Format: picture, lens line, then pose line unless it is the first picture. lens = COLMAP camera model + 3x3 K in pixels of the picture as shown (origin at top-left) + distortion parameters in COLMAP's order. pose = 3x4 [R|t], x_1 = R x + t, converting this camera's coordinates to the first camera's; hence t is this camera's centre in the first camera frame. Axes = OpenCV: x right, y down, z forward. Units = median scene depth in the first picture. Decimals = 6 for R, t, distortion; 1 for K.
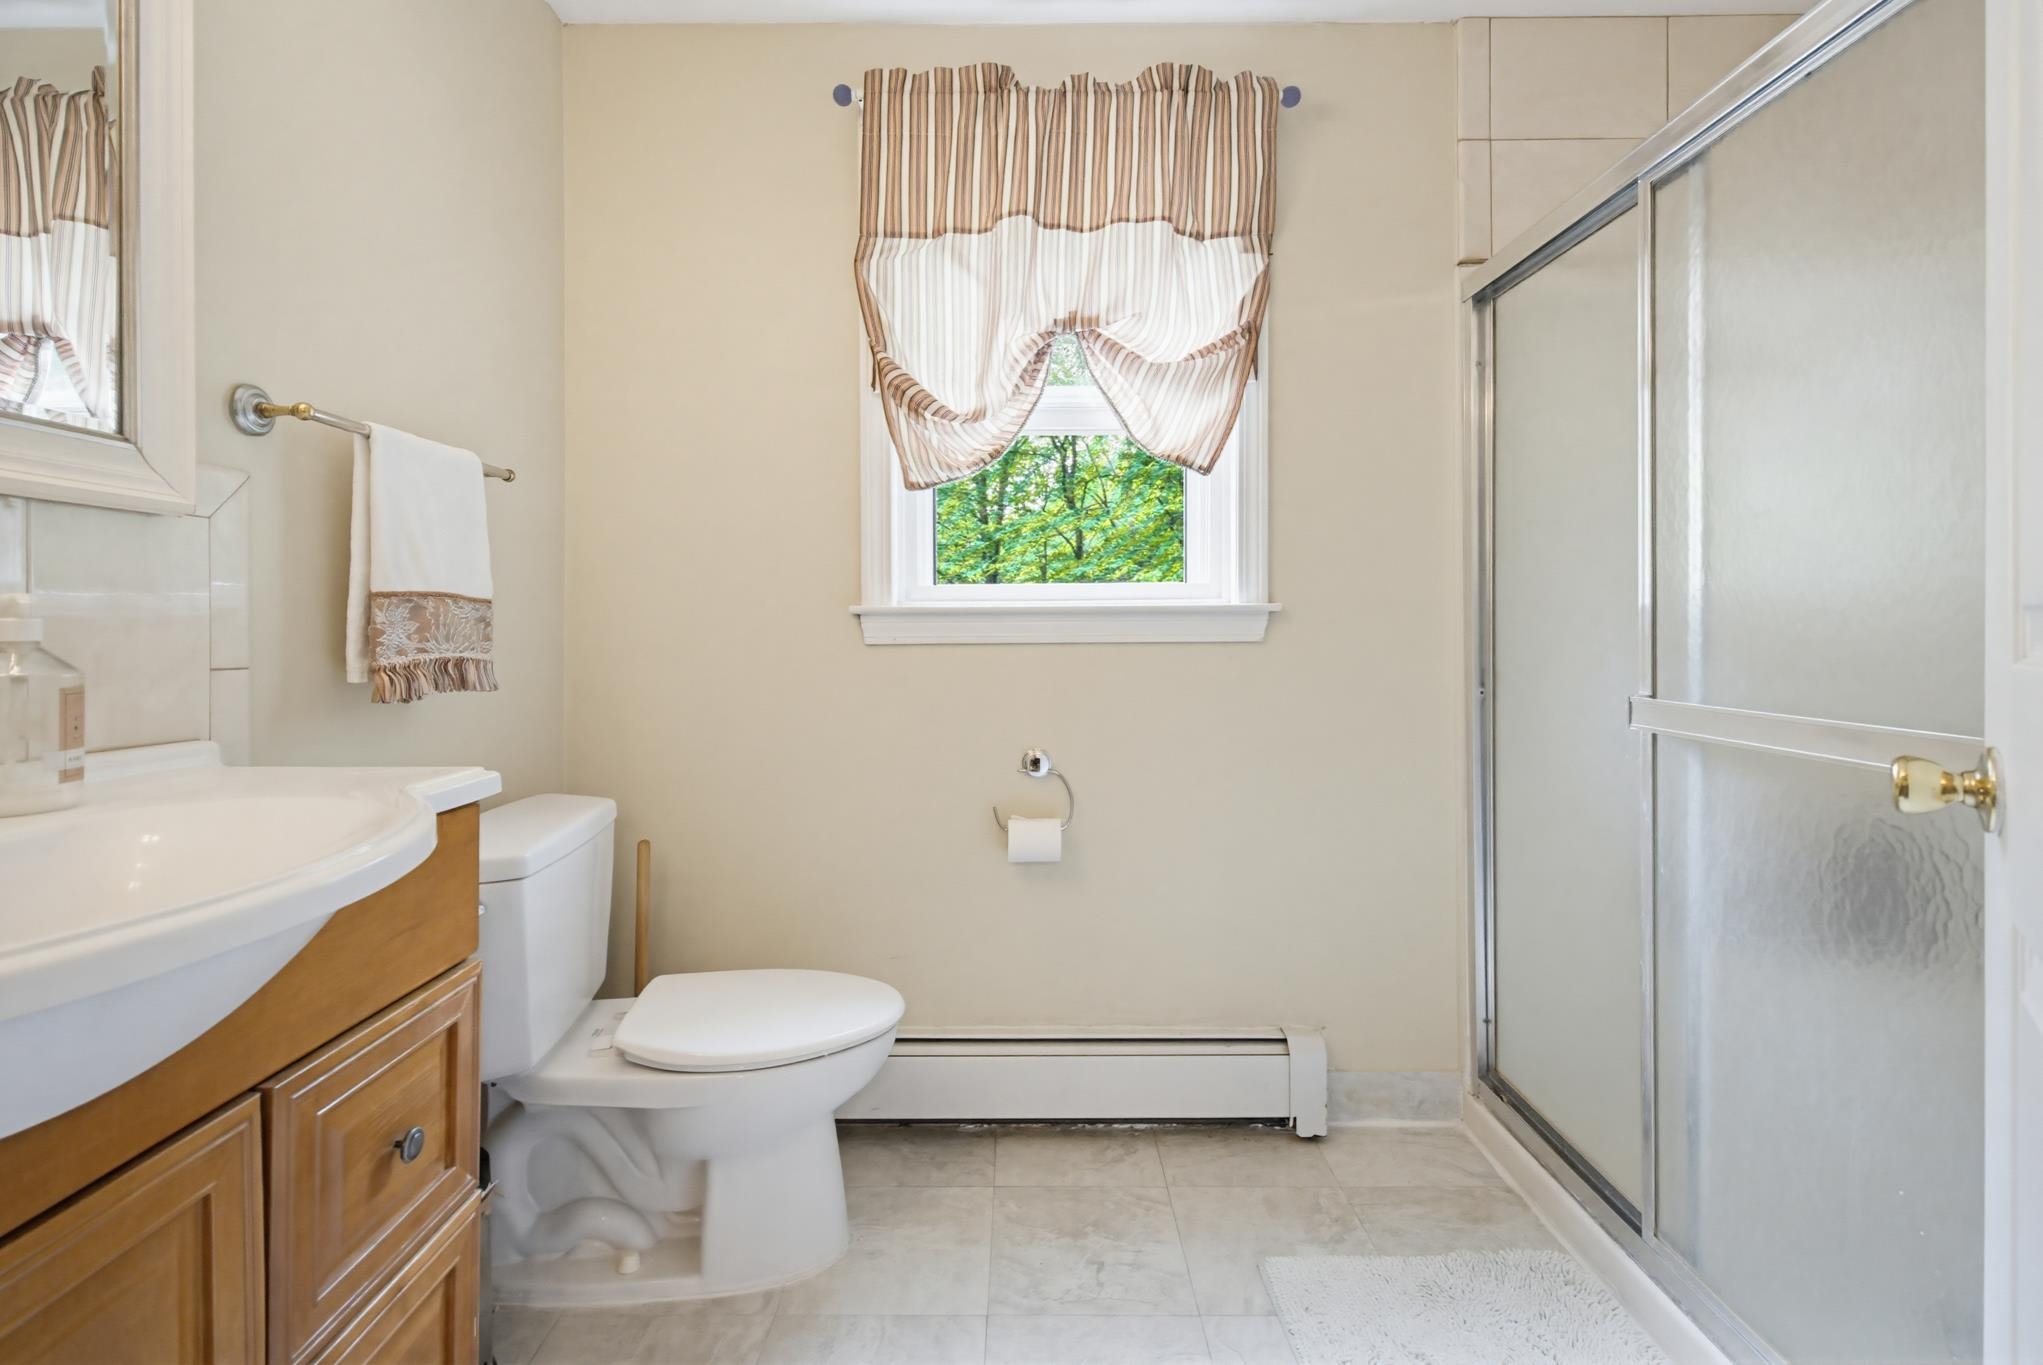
lens RADIAL K [[946.1, 0, 1030.8], [0, 946.1, 623.2], [0, 0, 1]] dist [-0.002426, -0.000052]
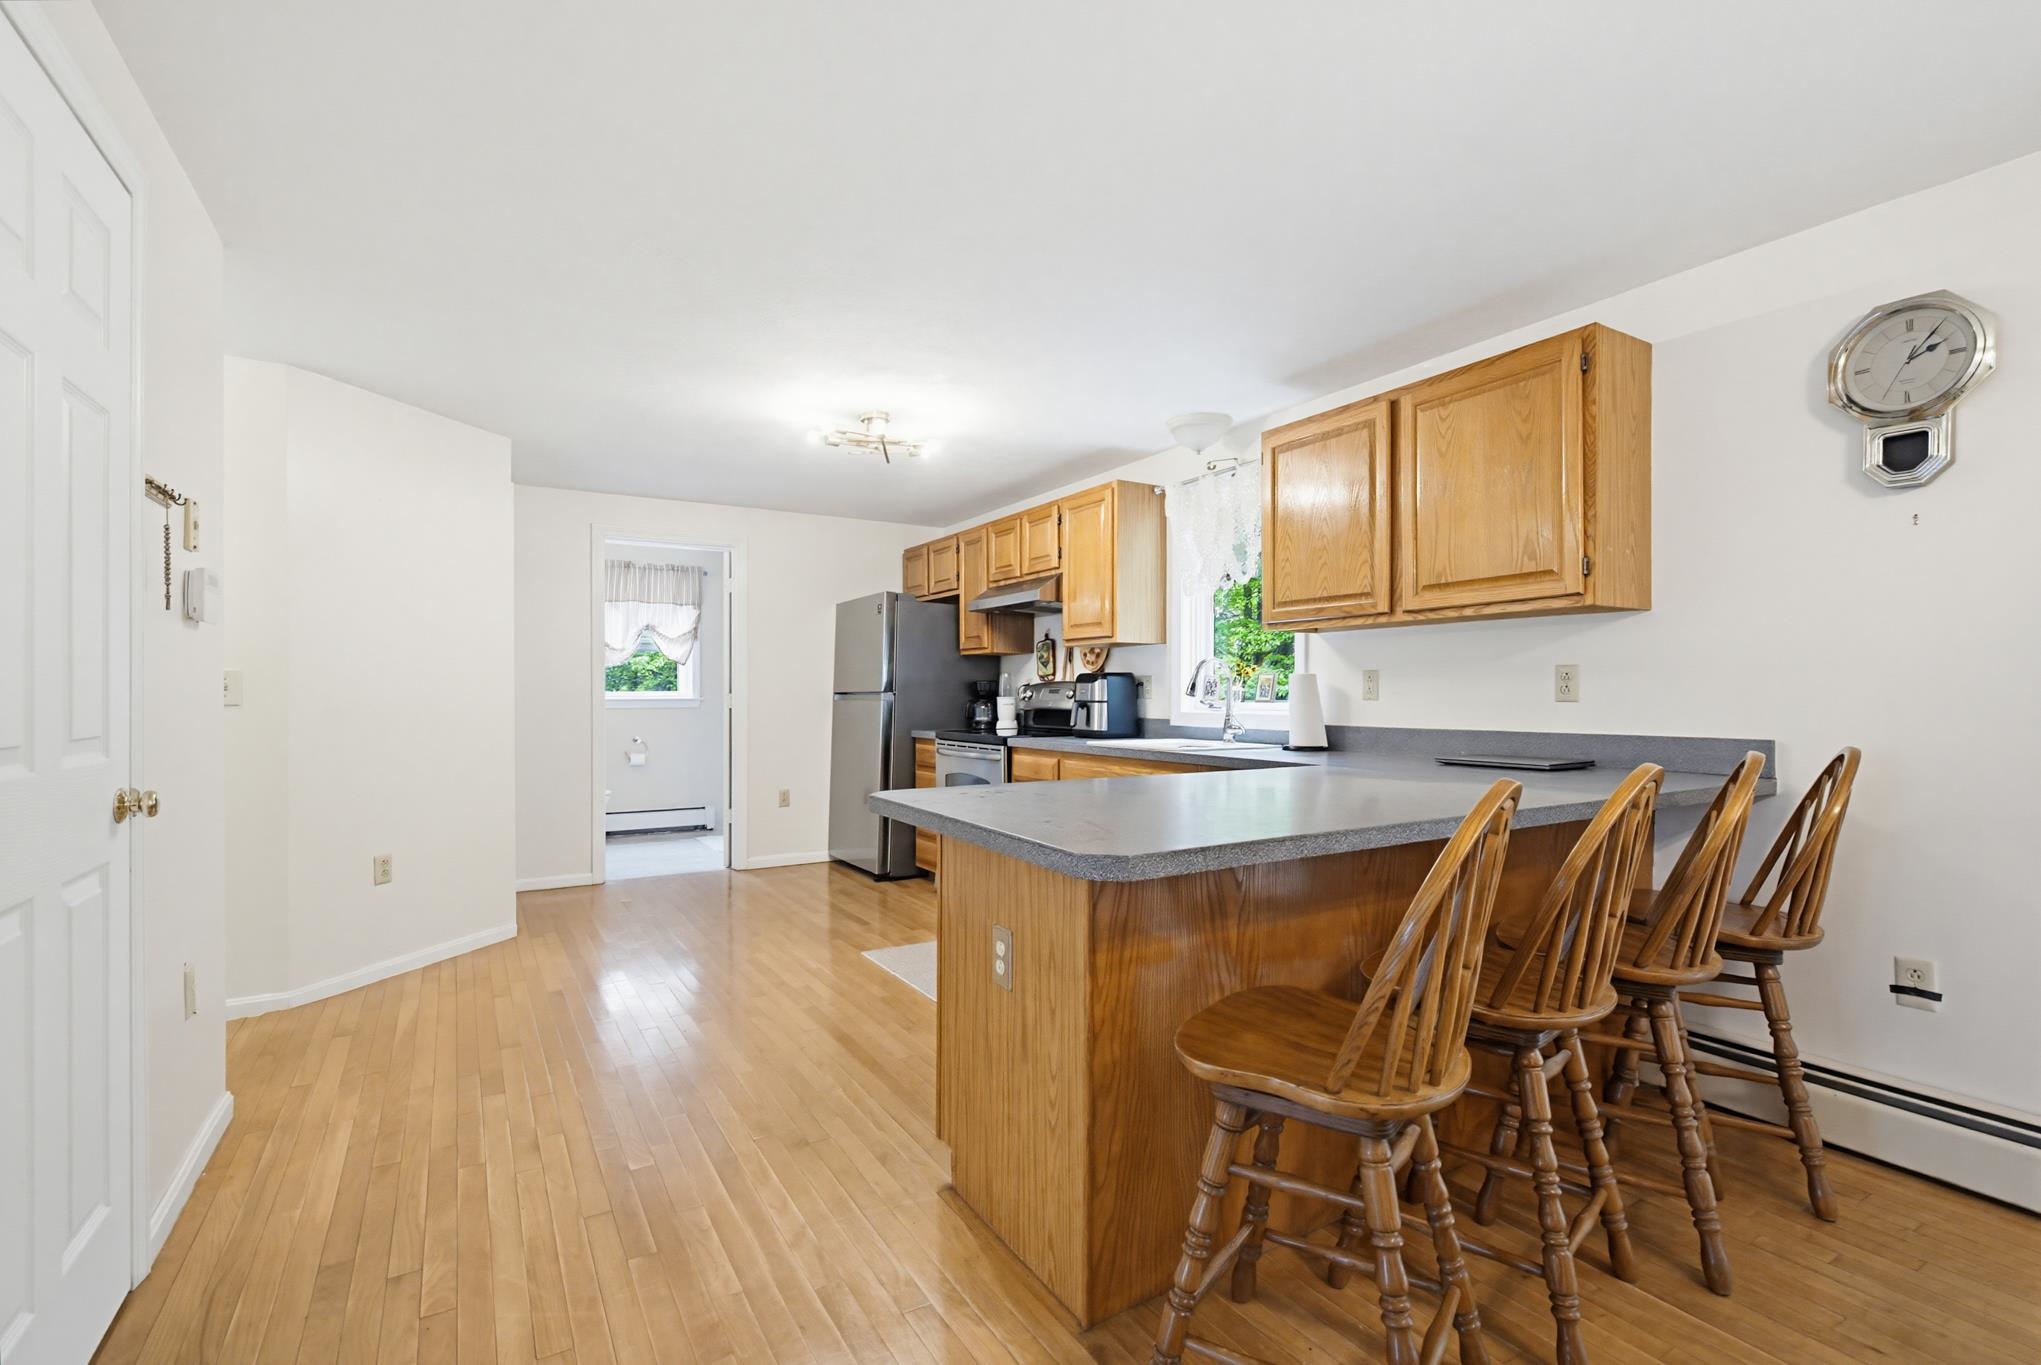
lens RADIAL K [[945.1, 0, 1021.4], [0, 945.1, 688.7], [0, 0, 1]] dist [-0.002426, -0.000052]
pose [[0.857117, 0.000173, 0.515123, -0.639969], [0.001453, 0.999995, -0.002754, -0.048091], [-0.515121, 0.003109, 0.857112, -3.115761]]
